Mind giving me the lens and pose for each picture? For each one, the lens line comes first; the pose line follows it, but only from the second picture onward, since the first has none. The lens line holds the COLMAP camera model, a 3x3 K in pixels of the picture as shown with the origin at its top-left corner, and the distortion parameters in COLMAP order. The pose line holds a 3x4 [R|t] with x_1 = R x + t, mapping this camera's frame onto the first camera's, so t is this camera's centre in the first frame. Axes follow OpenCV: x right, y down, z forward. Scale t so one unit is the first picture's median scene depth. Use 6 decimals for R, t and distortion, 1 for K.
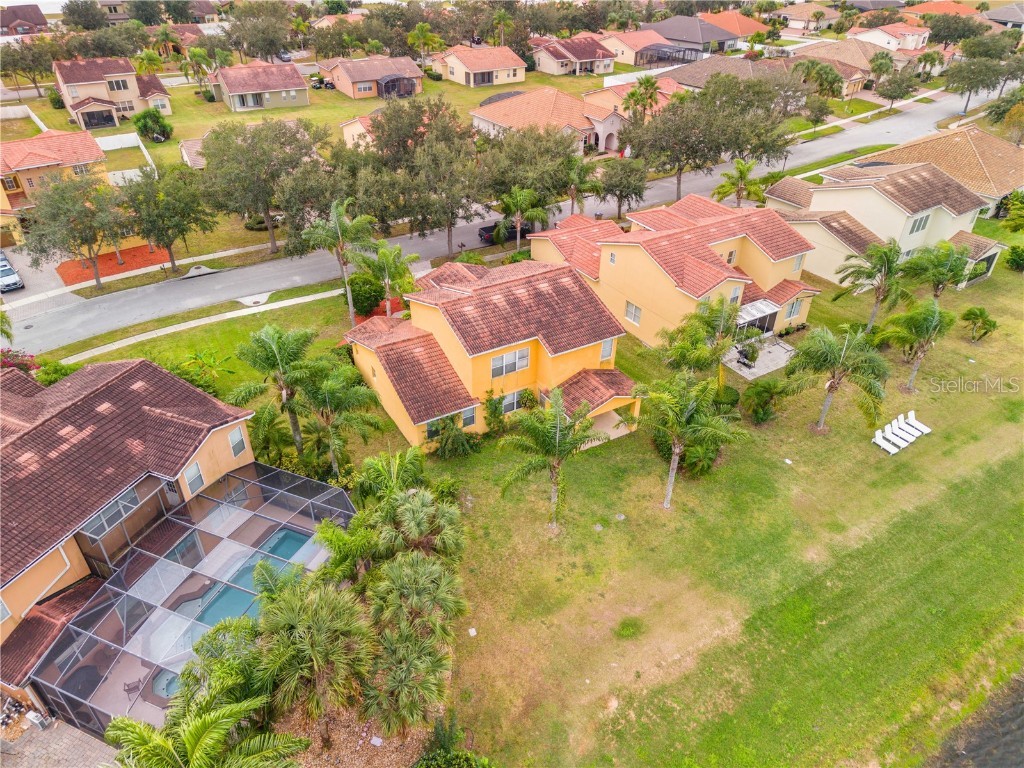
lens RADIAL K [[682.1, 0, 512.0], [0, 682.1, 384.0], [0, 0, 1]] dist [0.043242, -0.048259]
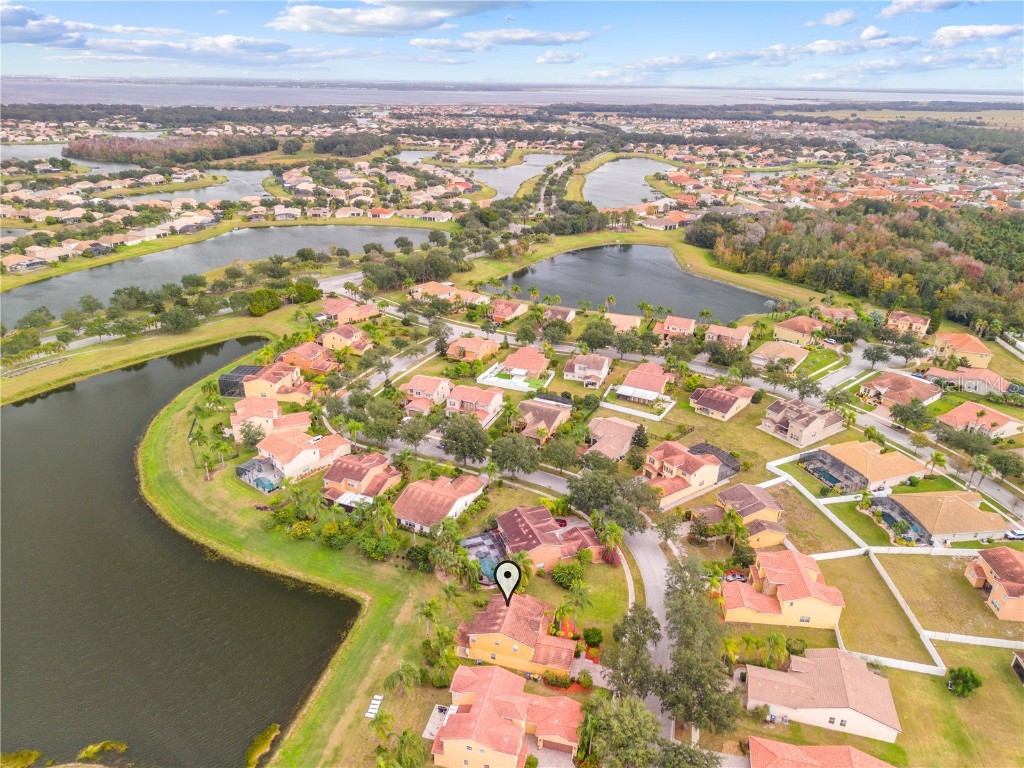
lens RADIAL K [[684.1, 0, 512.0], [0, 684.1, 384.0], [0, 0, 1]] dist [0.022620, -0.000233]
pose [[-0.715922, 0.261614, -0.647313, 1.125749], [-0.415096, 0.585992, 0.695923, -1.923507], [0.561384, 0.766923, -0.310929, 0.843798]]
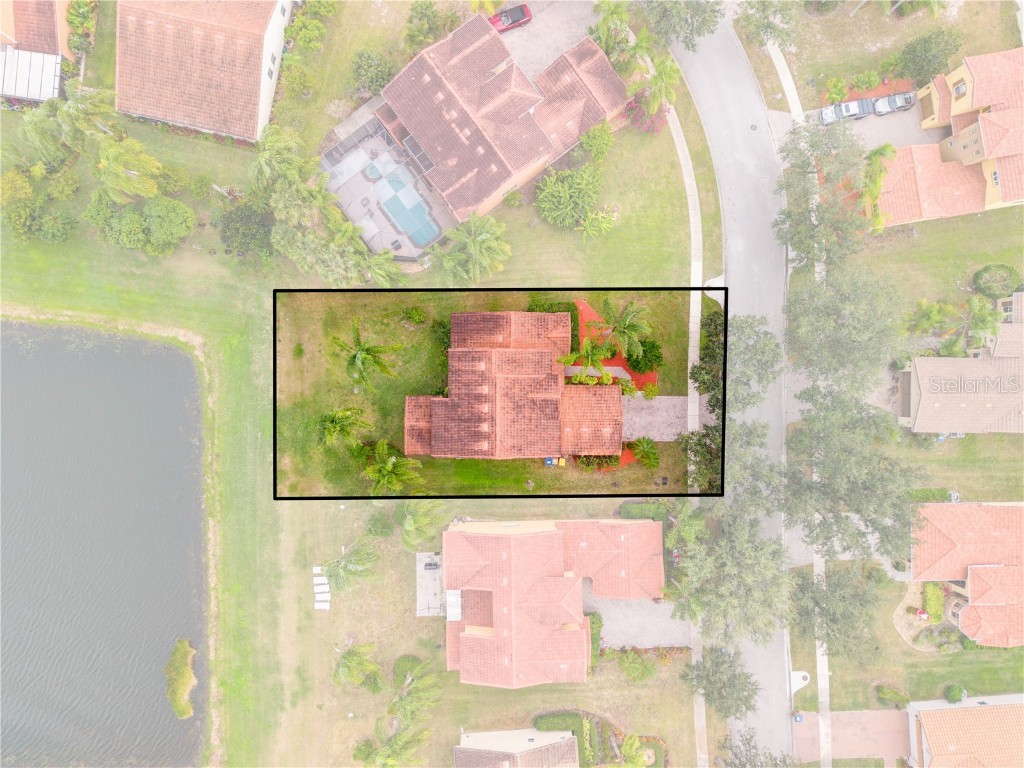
lens RADIAL K [[684.1, 0, 512.0], [0, 684.1, 384.0], [0, 0, 1]] dist [0.022620, -0.000233]
pose [[-0.512394, 0.858242, -0.029555, -0.012162], [-0.514239, -0.279087, 0.810968, -0.950815], [0.687758, 0.430733, 0.584344, 0.122990]]
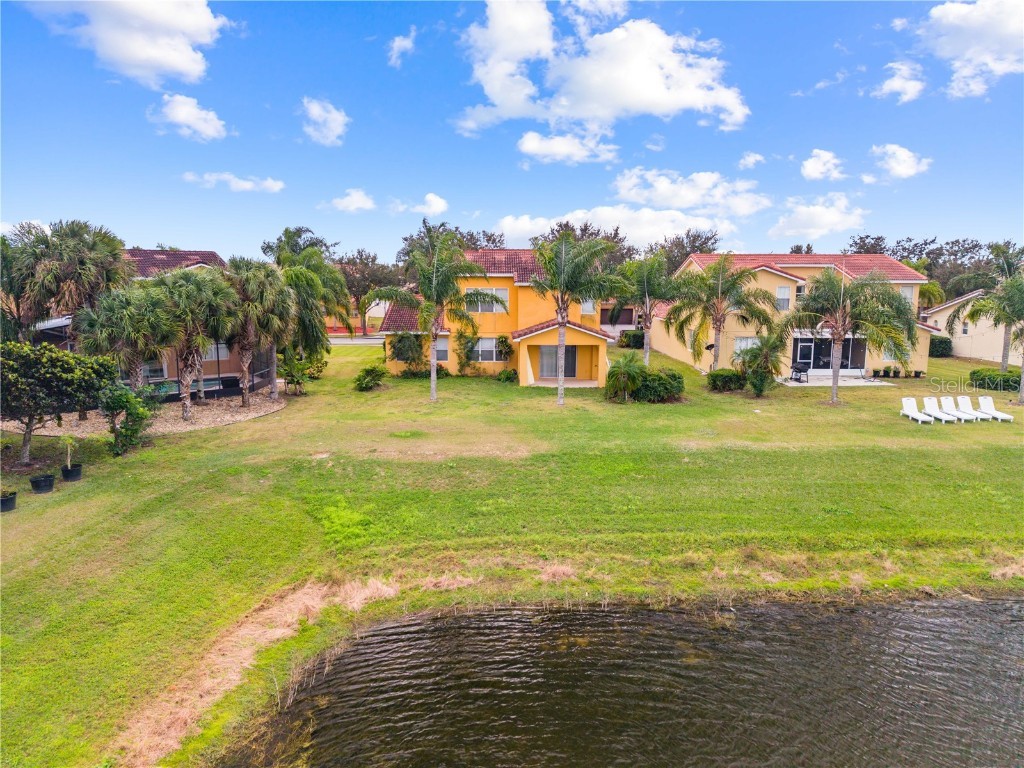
lens RADIAL K [[682.1, 0, 512.0], [0, 682.1, 384.0], [0, 0, 1]] dist [0.043242, -0.048259]
pose [[0.870594, 0.067540, -0.487344, 0.372508], [-0.270334, 0.893278, -0.359128, 0.303892], [0.411079, 0.444401, 0.795941, 0.177322]]
